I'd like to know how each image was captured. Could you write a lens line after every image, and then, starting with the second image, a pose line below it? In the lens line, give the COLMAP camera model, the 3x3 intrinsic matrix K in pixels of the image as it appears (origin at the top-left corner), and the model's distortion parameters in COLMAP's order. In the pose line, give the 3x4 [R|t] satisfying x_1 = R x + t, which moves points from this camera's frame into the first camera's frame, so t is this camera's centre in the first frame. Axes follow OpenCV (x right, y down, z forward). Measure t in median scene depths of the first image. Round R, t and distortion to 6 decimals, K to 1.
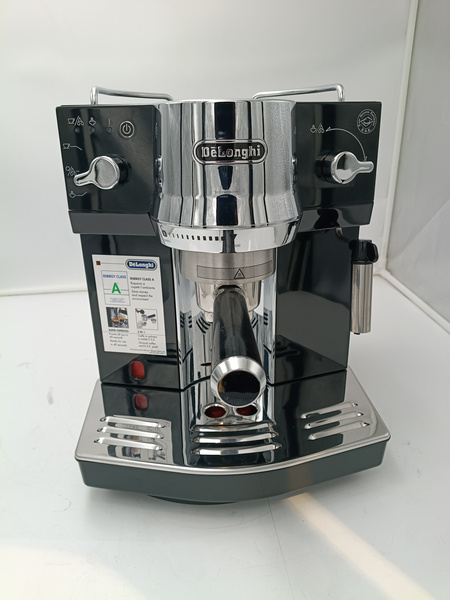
lens RADIAL K [[489.3, 0, 226.6], [0, 489.3, 301.2], [0, 0, 1]] dist [-0.015666, -0.017807]
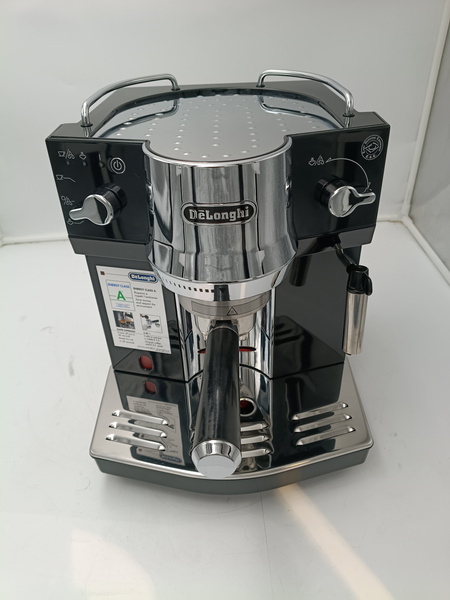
lens RADIAL K [[489.3, 0, 224.8], [0, 489.3, 304.5], [0, 0, 1]] dist [-0.015666, -0.017807]
pose [[0.997533, 0.021627, -0.066780, 0.069280], [-0.004007, 0.967347, 0.253423, -0.289901], [0.070080, -0.252530, 0.965048, 0.003937]]
